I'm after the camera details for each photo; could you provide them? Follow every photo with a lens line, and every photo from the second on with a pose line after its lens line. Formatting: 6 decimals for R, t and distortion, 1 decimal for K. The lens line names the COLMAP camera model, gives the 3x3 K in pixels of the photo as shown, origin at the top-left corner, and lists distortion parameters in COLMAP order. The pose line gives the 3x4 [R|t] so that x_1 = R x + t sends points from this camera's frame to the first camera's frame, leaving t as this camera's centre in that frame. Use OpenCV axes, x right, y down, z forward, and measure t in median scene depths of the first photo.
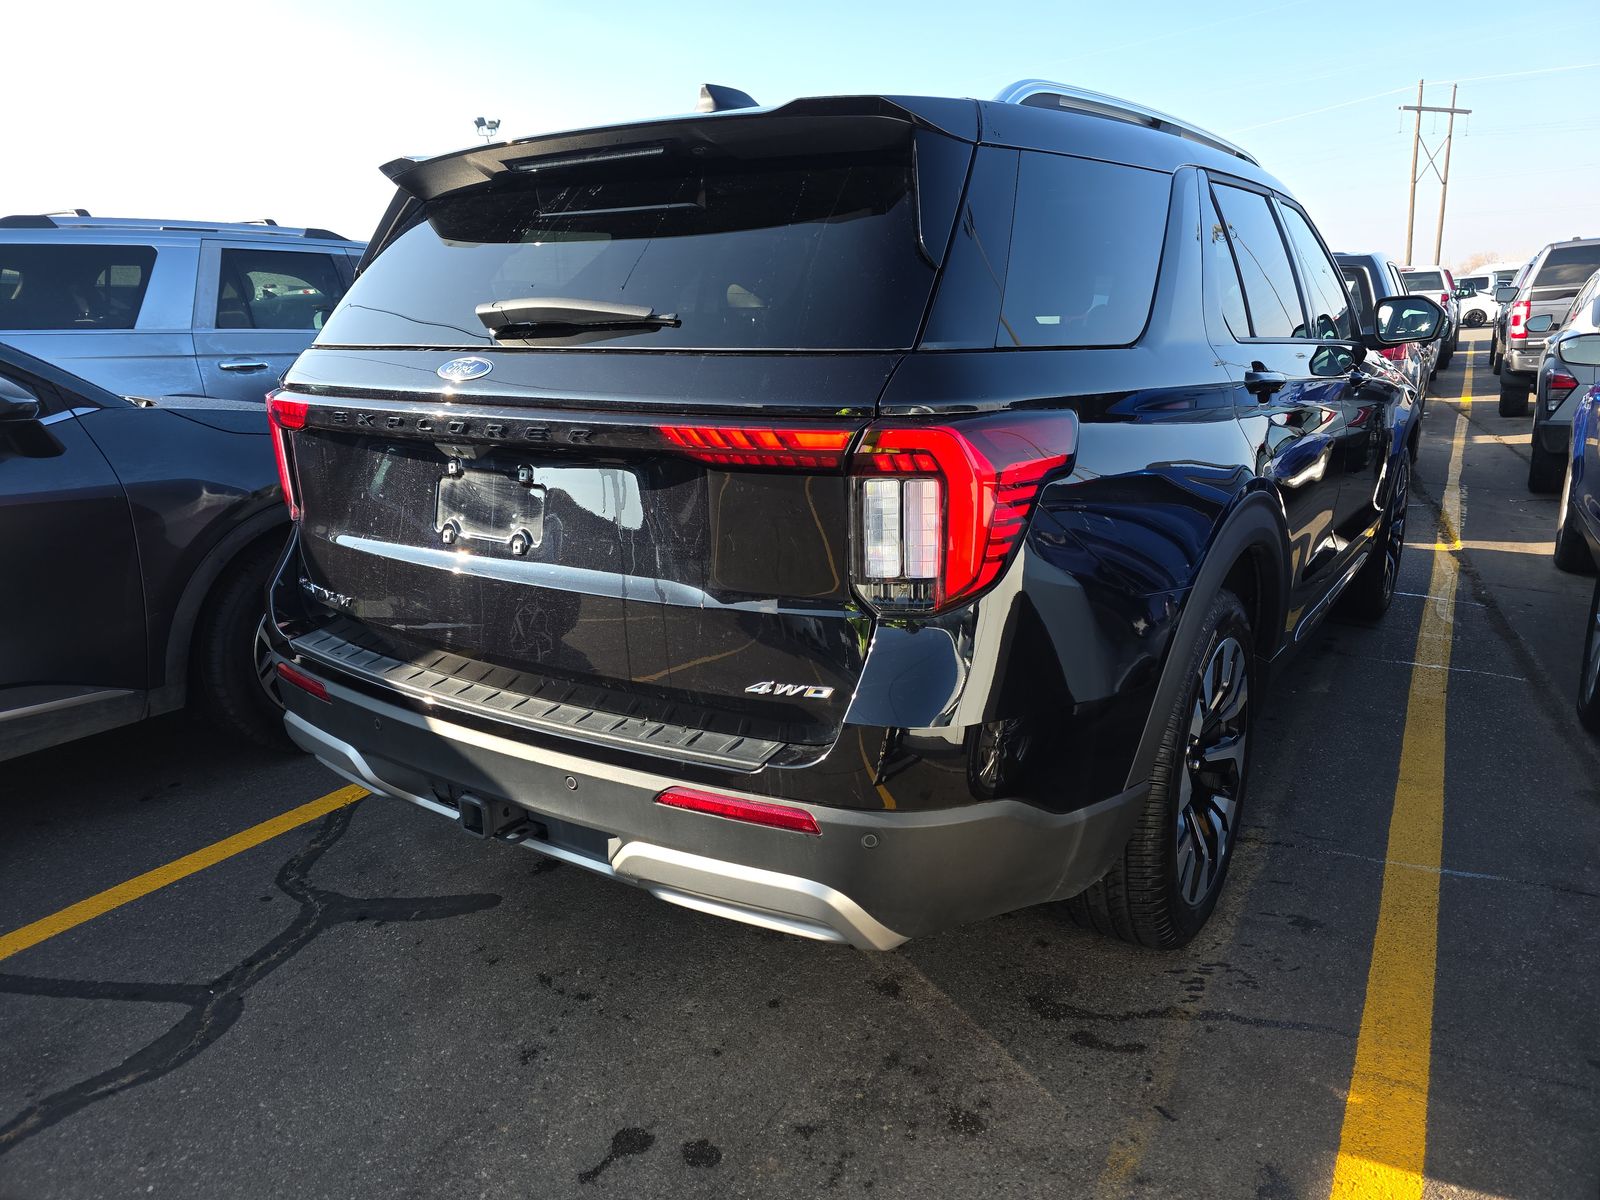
lens RADIAL K [[1095.0, 0, 800.0], [0, 1095.0, 600.0], [0, 0, 1]] dist [0.038199, -0.050973]
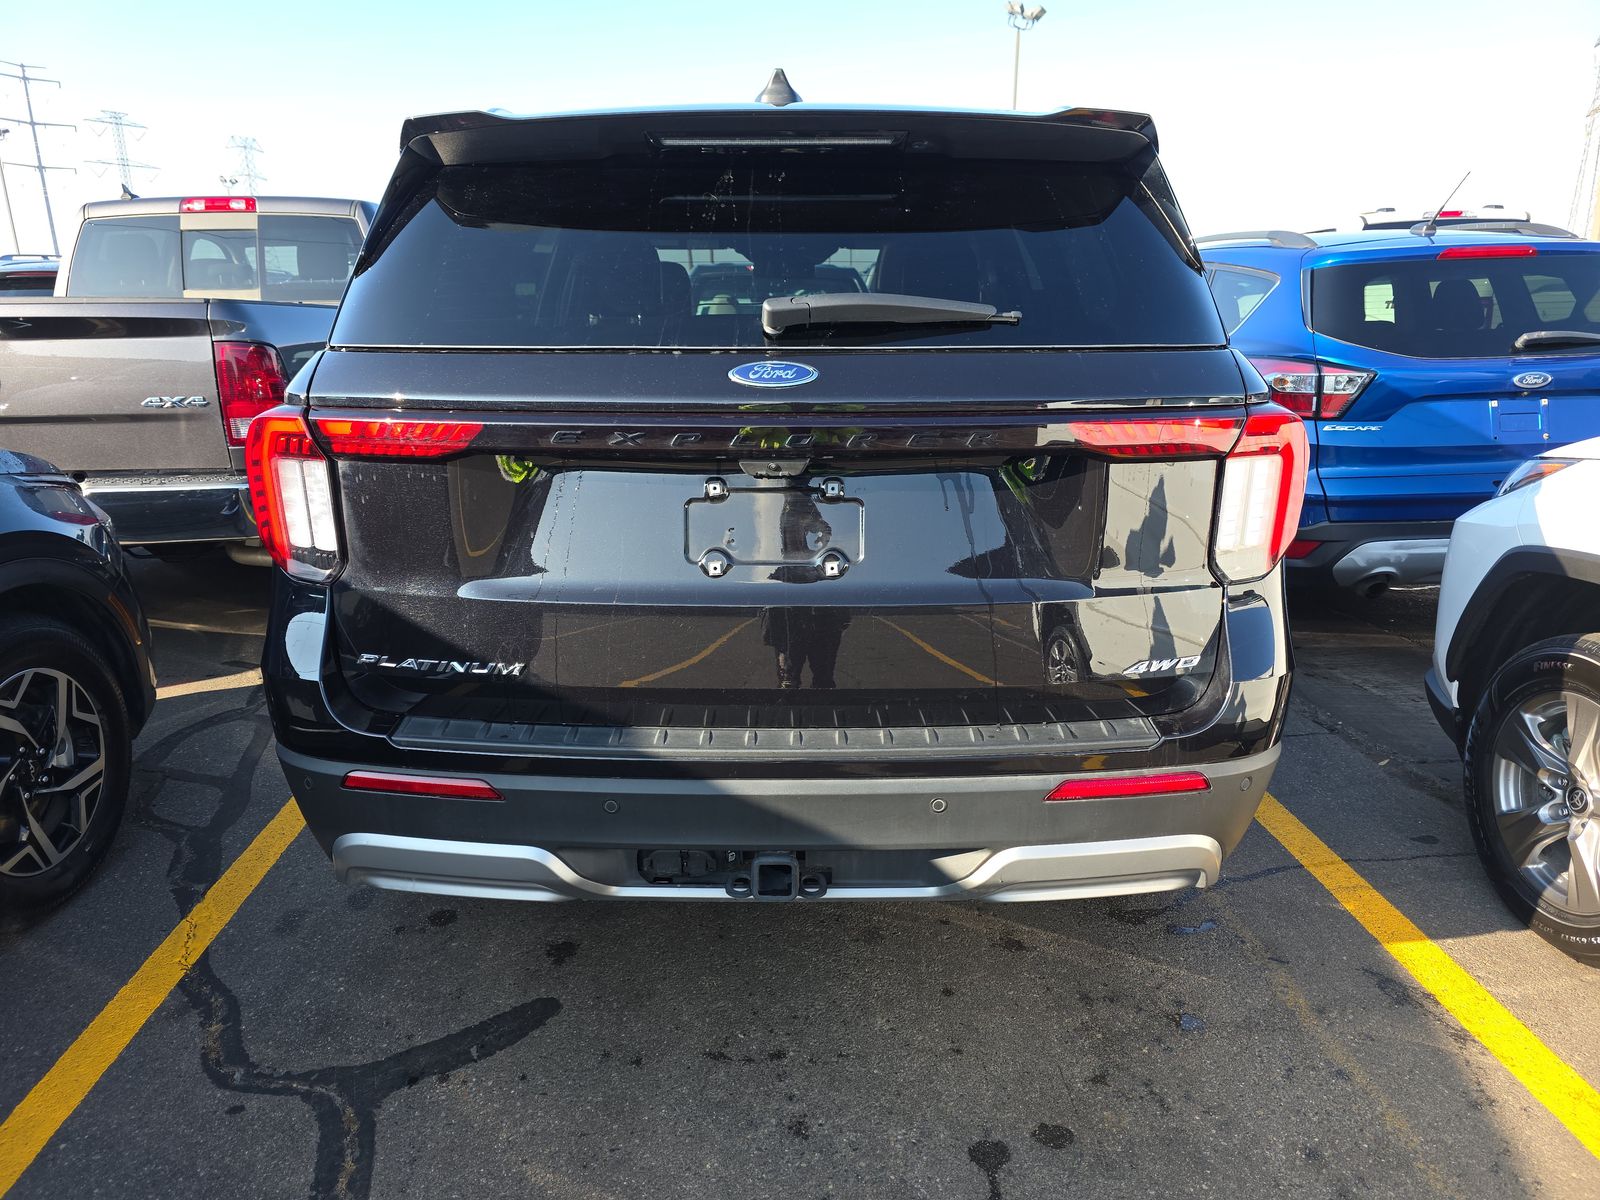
lens RADIAL K [[1091.9, 0, 785.1], [0, 1091.9, 592.8], [0, 0, 1]] dist [0.004731, -0.001395]
pose [[0.831669, -0.134134, 0.538827, -0.650295], [0.137453, 0.989915, 0.034270, -0.053946], [-0.537990, 0.045562, 0.841719, 0.217050]]
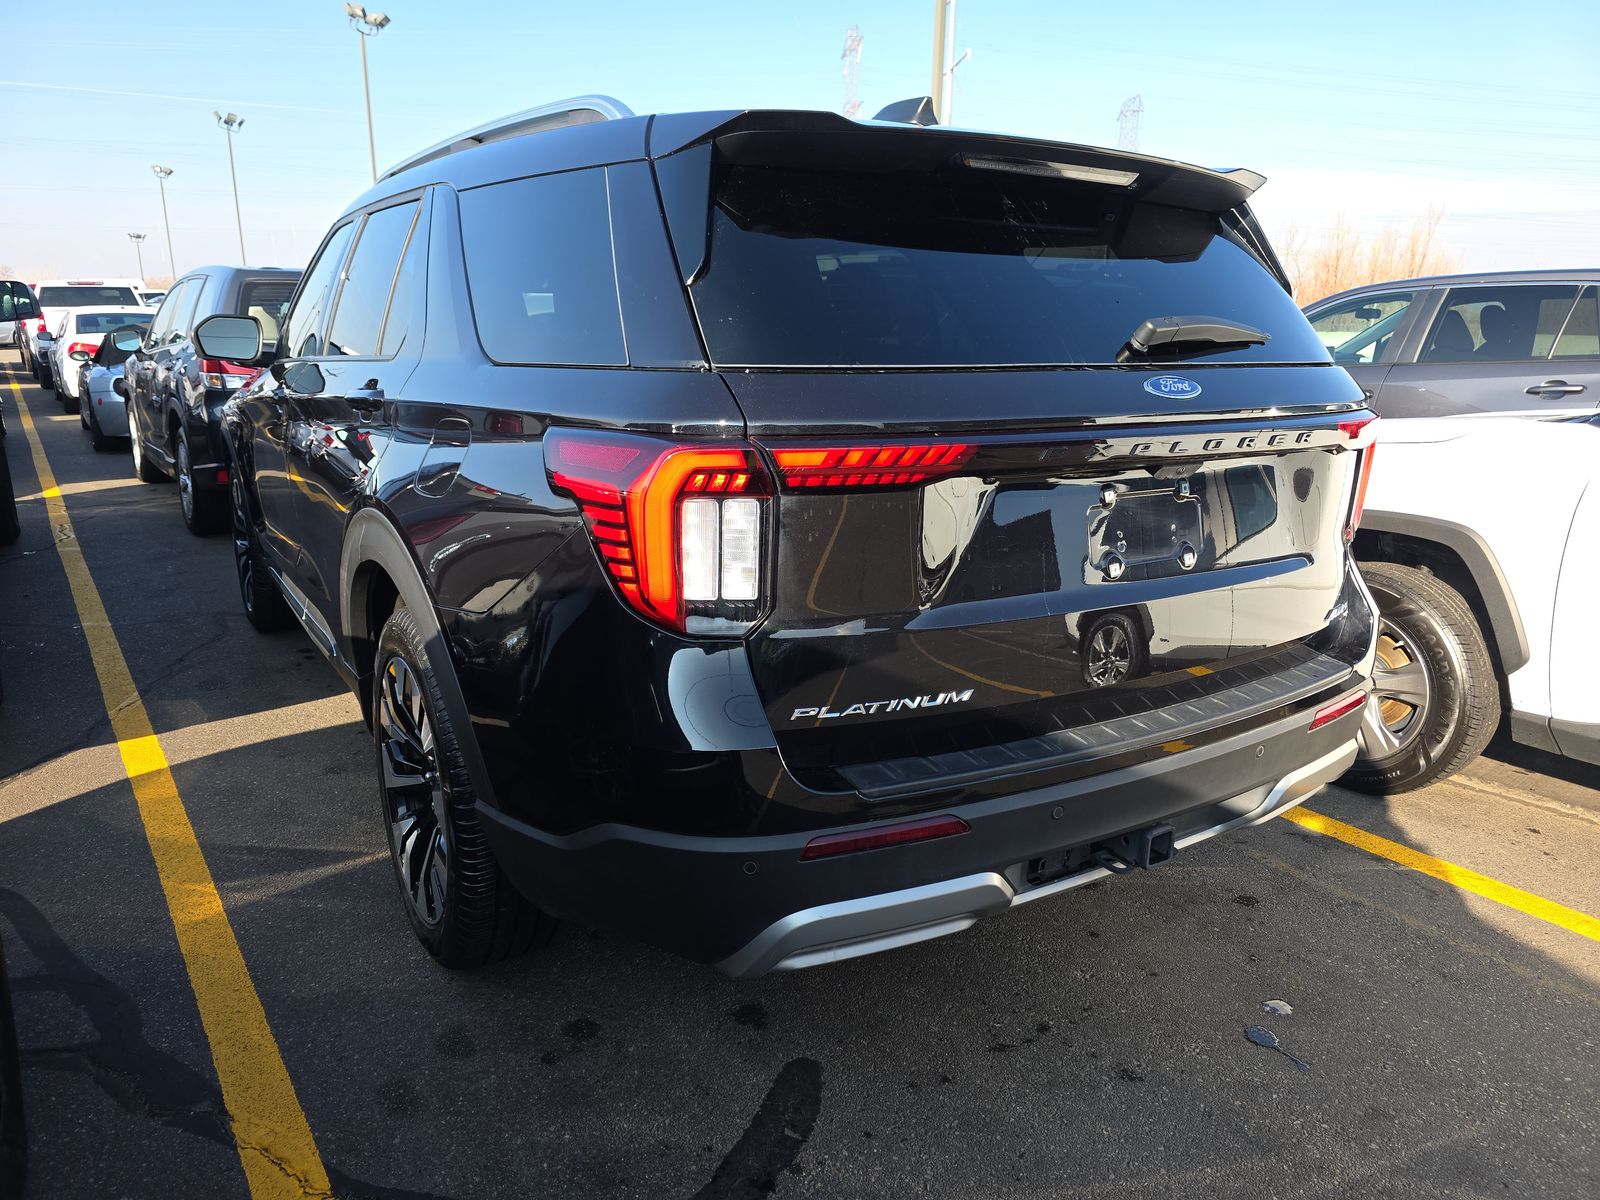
lens RADIAL K [[1089.8, 0, 796.7], [0, 1089.8, 614.4], [0, 0, 1]] dist [0.036912, -0.057223]
pose [[0.398645, -0.217883, 0.890847, -1.104828], [0.220999, 0.965566, 0.137263, -0.183015], [-0.890079, 0.142158, 0.433070, 0.742413]]
